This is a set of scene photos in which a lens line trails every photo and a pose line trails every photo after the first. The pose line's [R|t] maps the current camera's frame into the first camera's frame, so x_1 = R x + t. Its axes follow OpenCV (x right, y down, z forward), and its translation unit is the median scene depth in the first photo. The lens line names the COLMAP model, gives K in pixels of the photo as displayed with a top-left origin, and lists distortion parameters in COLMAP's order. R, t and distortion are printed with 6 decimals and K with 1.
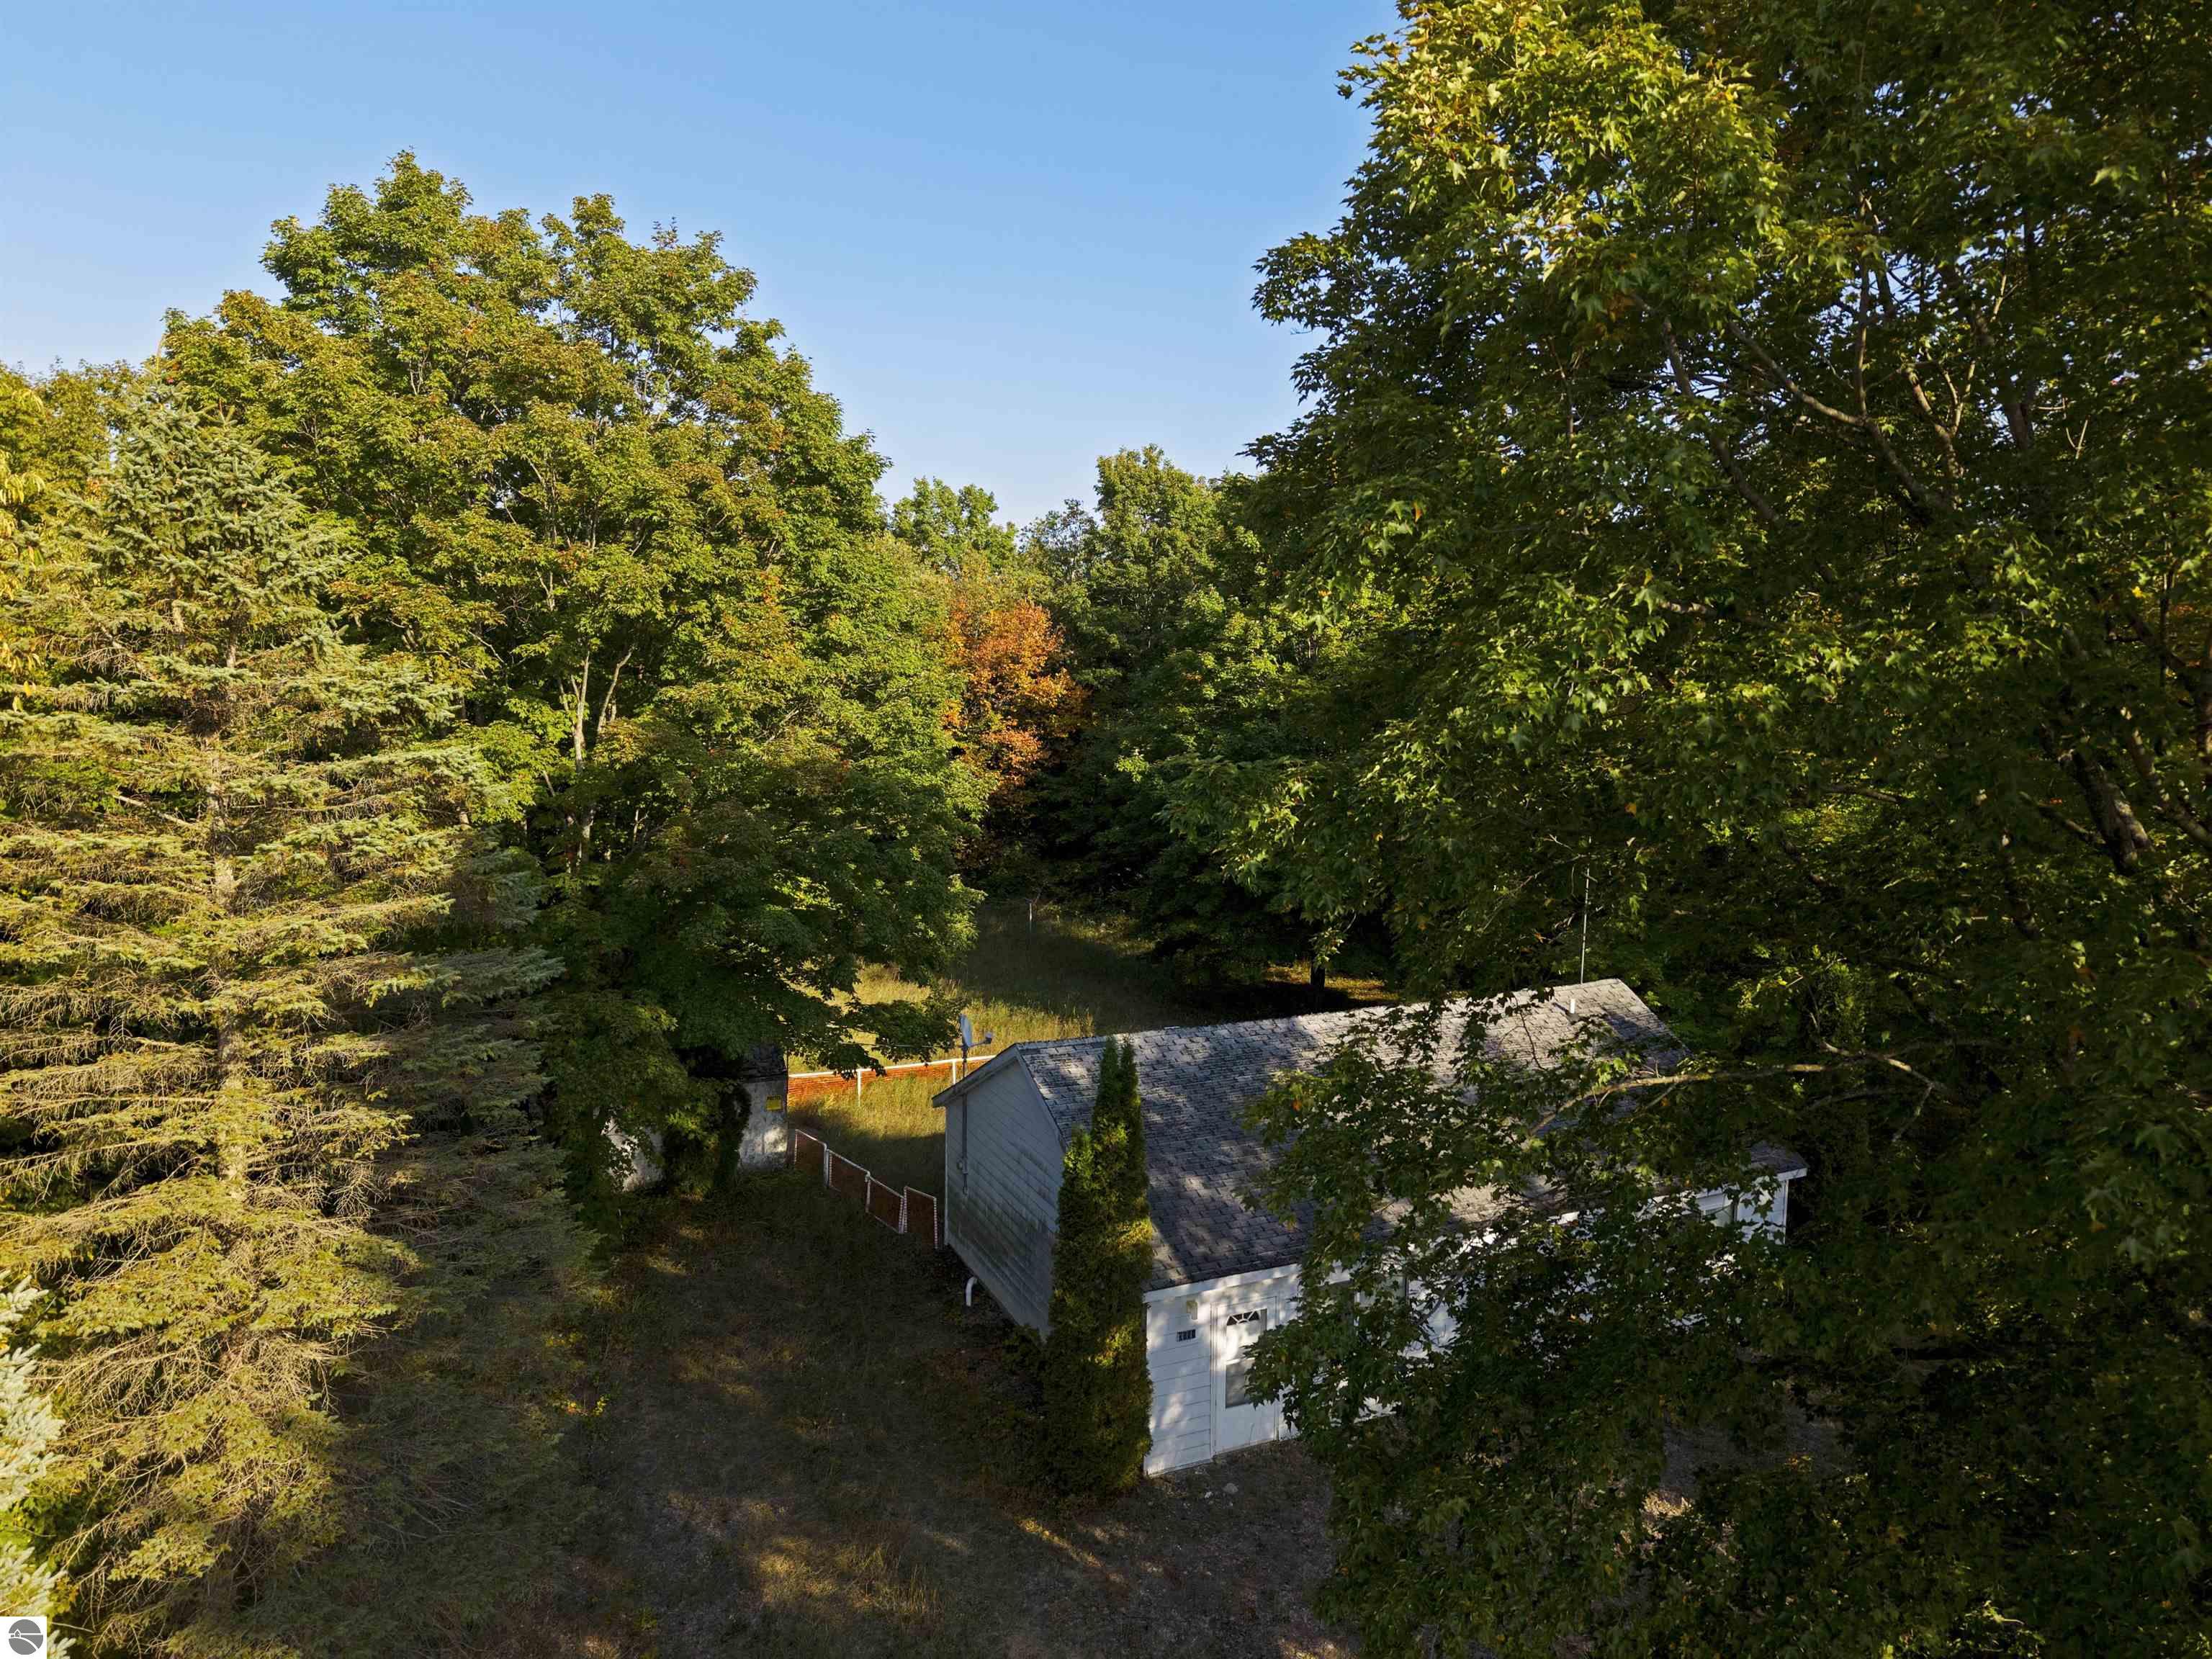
lens RADIAL K [[1507.5, 0, 1106.0], [0, 1507.5, 829.5], [0, 0, 1]] dist [0.010004, -0.001034]
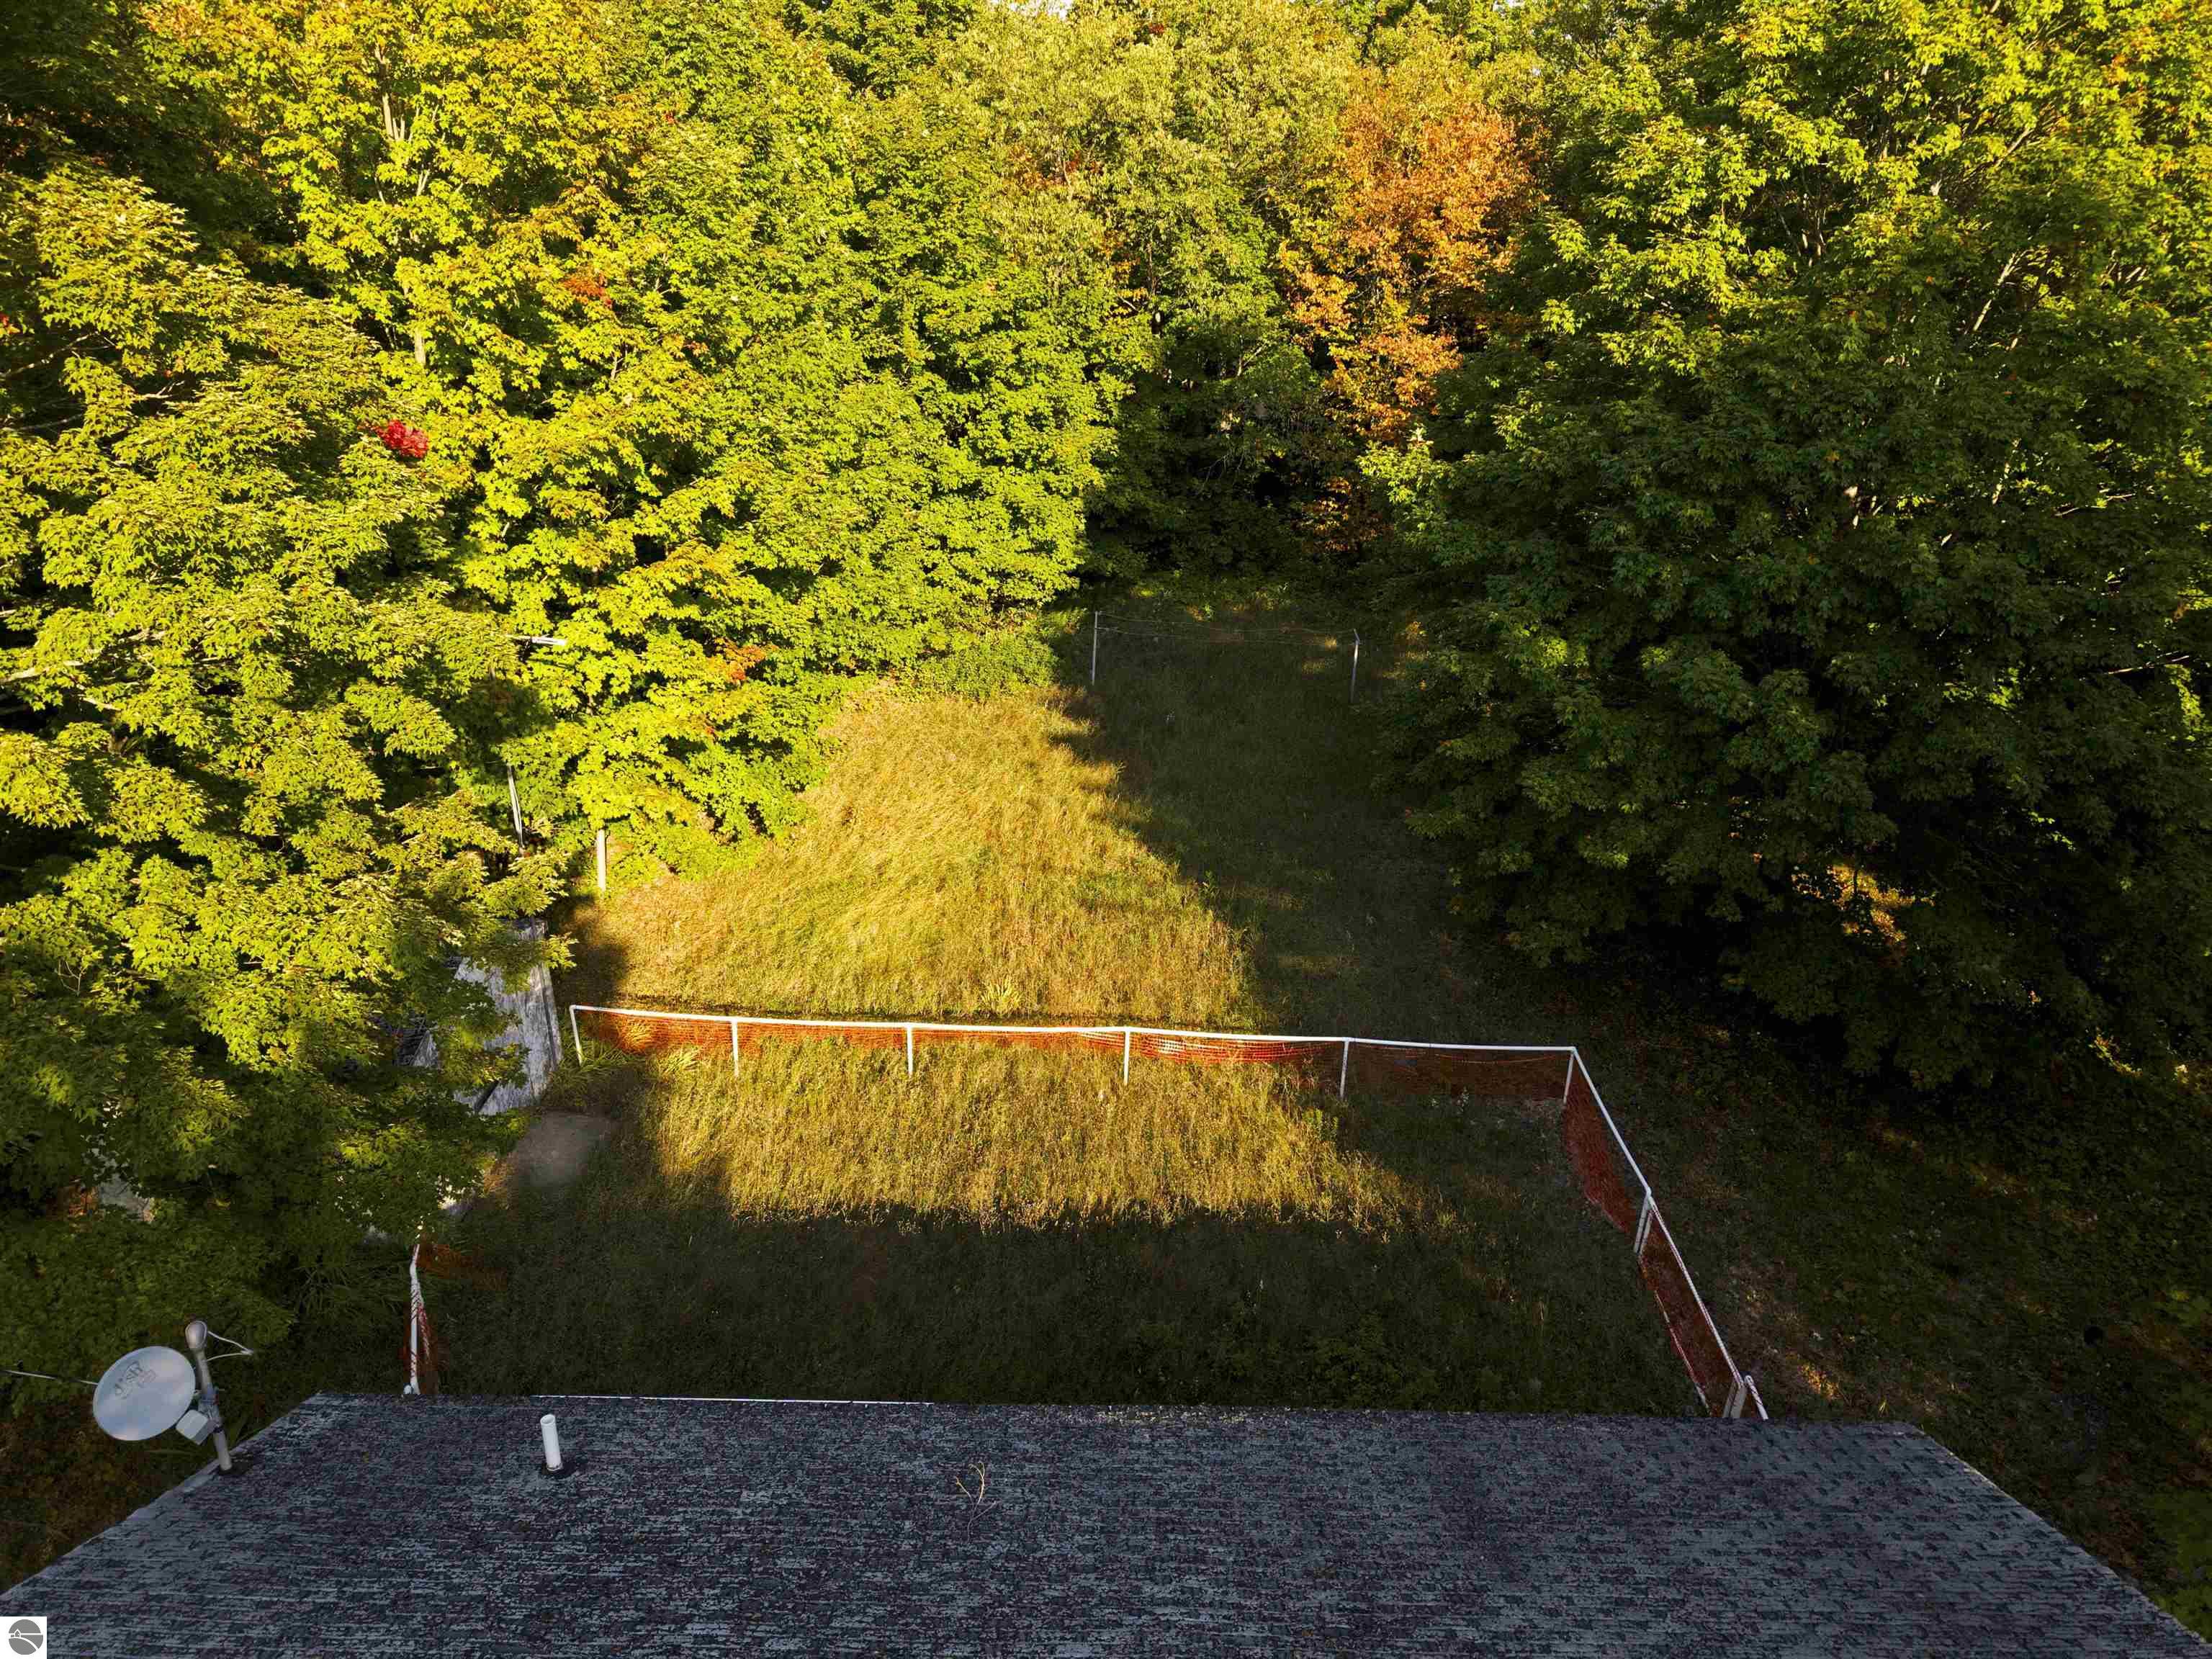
lens RADIAL K [[1507.5, 0, 1106.0], [0, 1507.5, 829.5], [0, 0, 1]] dist [0.010004, -0.001034]
pose [[0.905867, 0.166929, -0.389280, 0.248736], [-0.048183, 0.953711, 0.296840, -0.126806], [0.420812, -0.250141, 0.871979, 0.904572]]
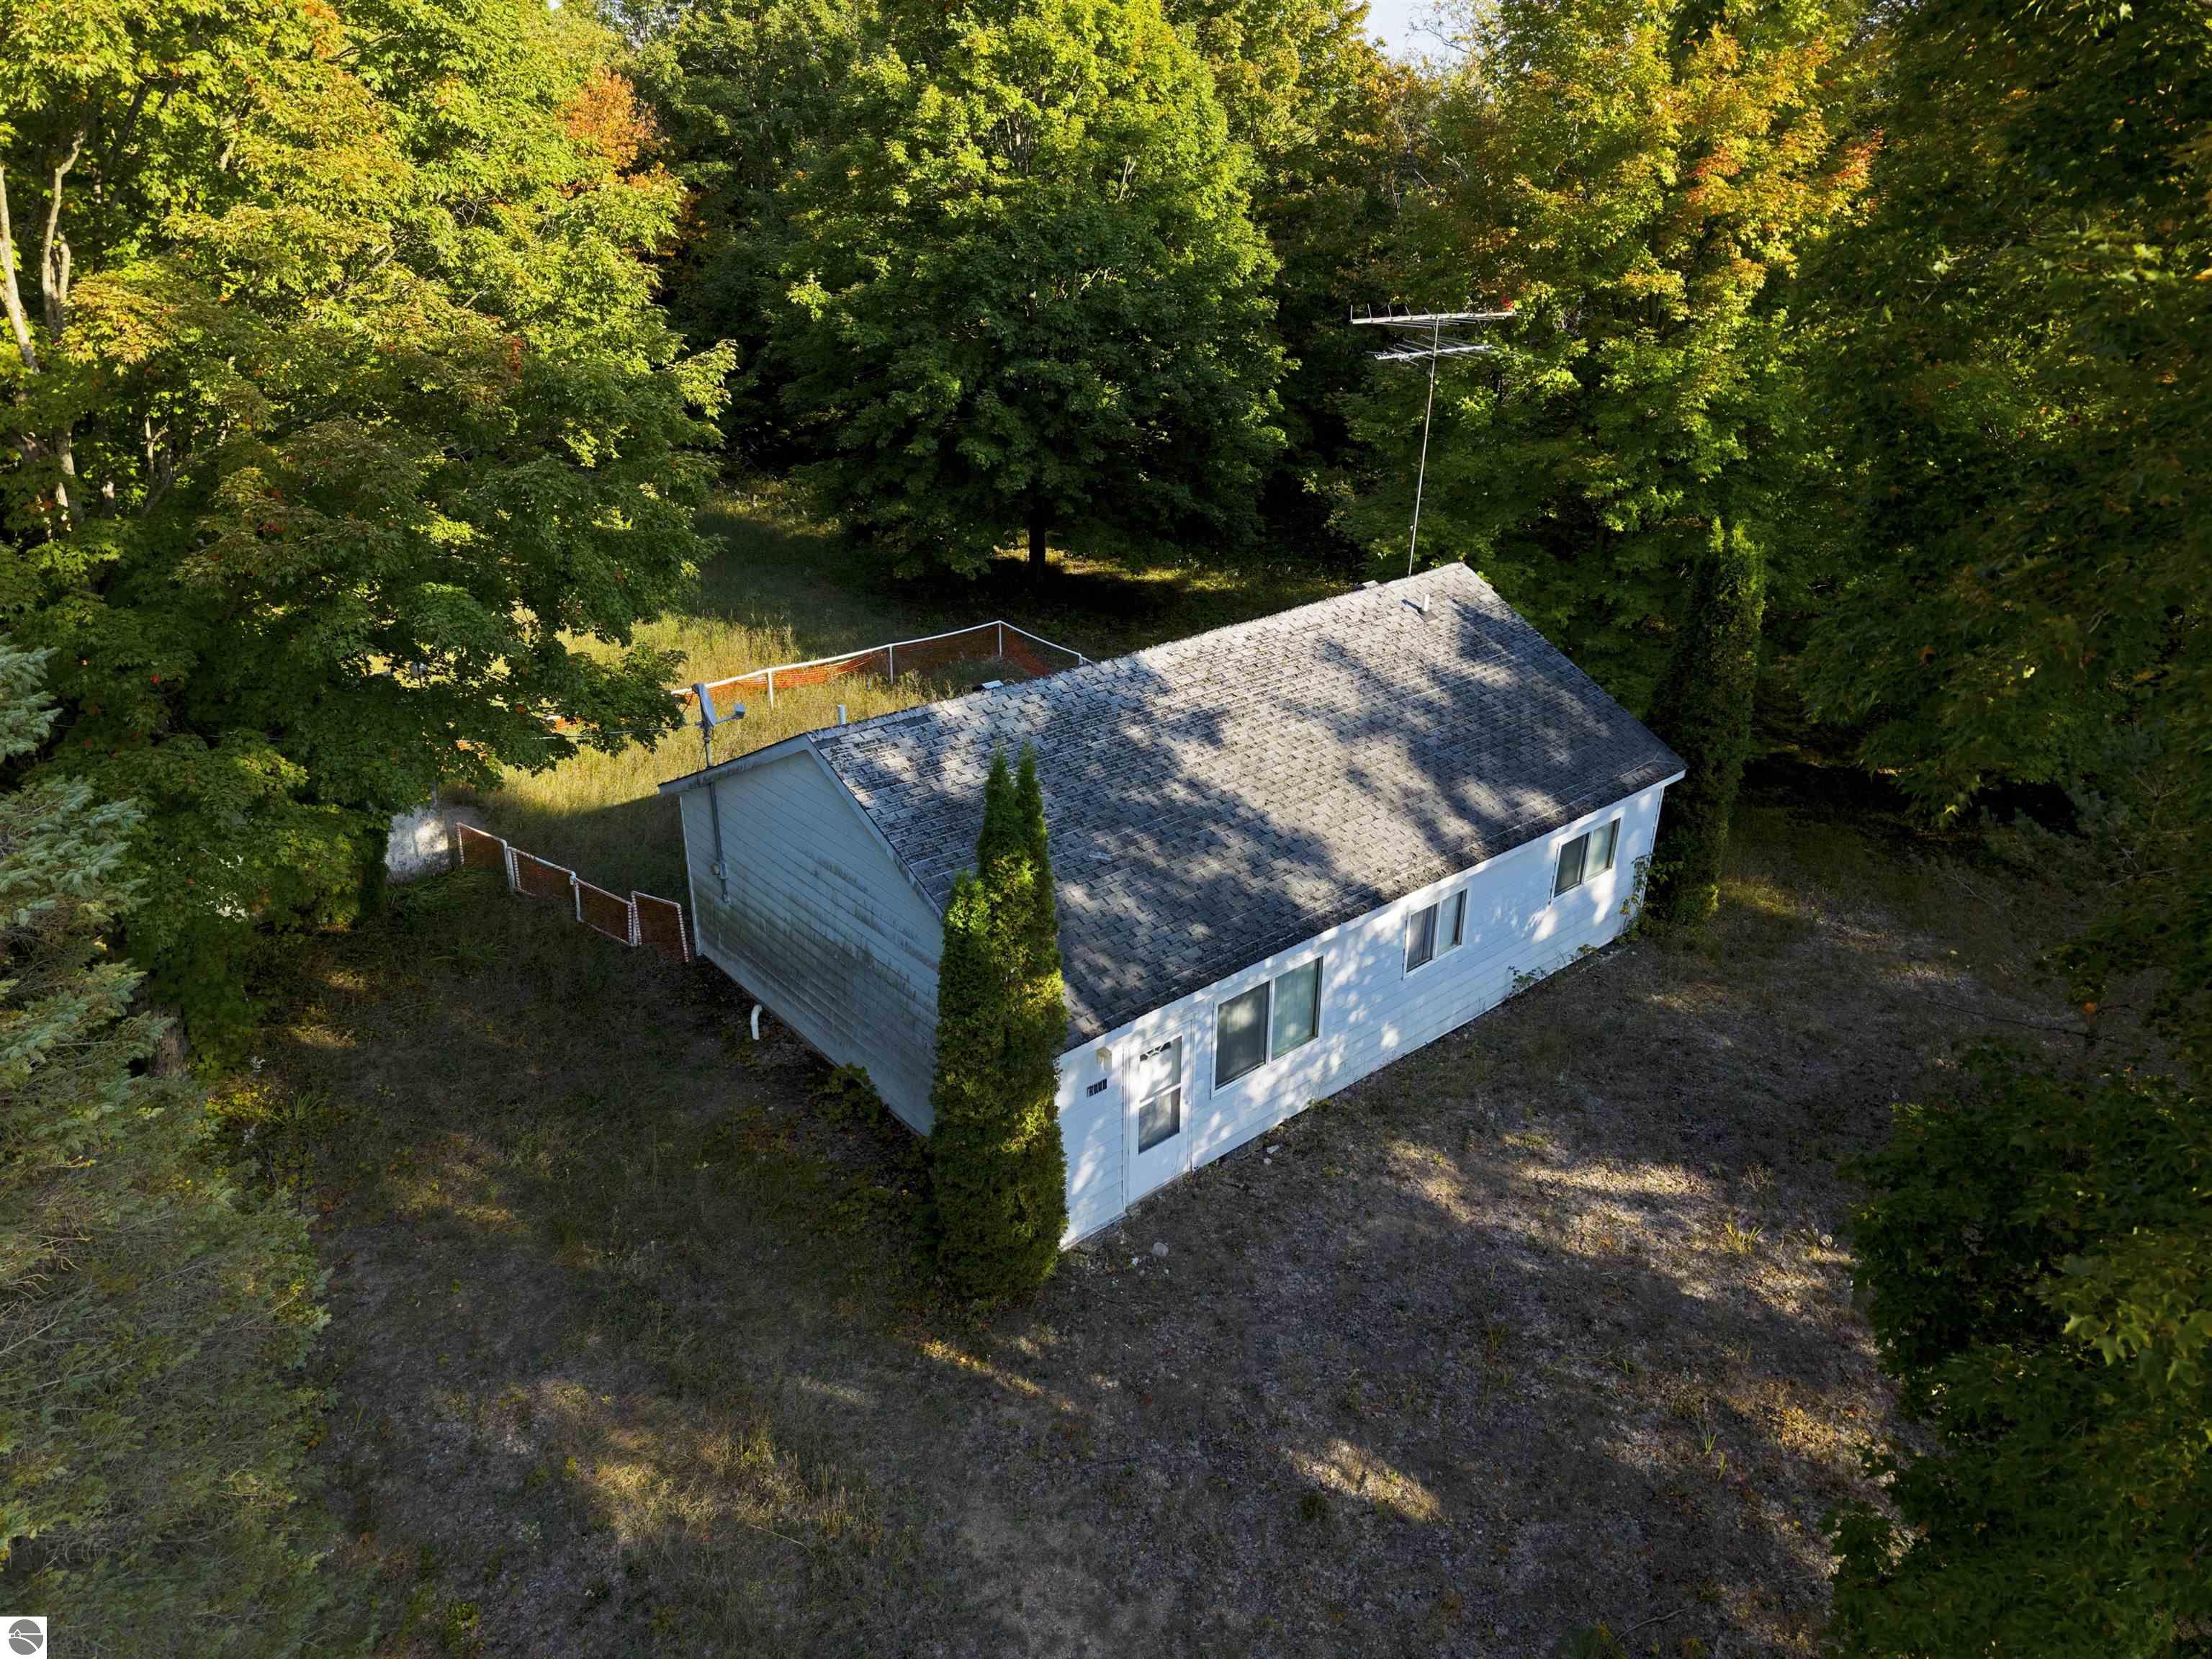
lens RADIAL K [[1507.5, 0, 1106.0], [0, 1507.5, 829.5], [0, 0, 1]] dist [0.010004, -0.001034]
pose [[0.961406, -0.116512, 0.249246, -0.108832], [0.034056, 0.949336, 0.312412, -0.036794], [-0.273018, -0.291866, 0.916665, 0.273627]]
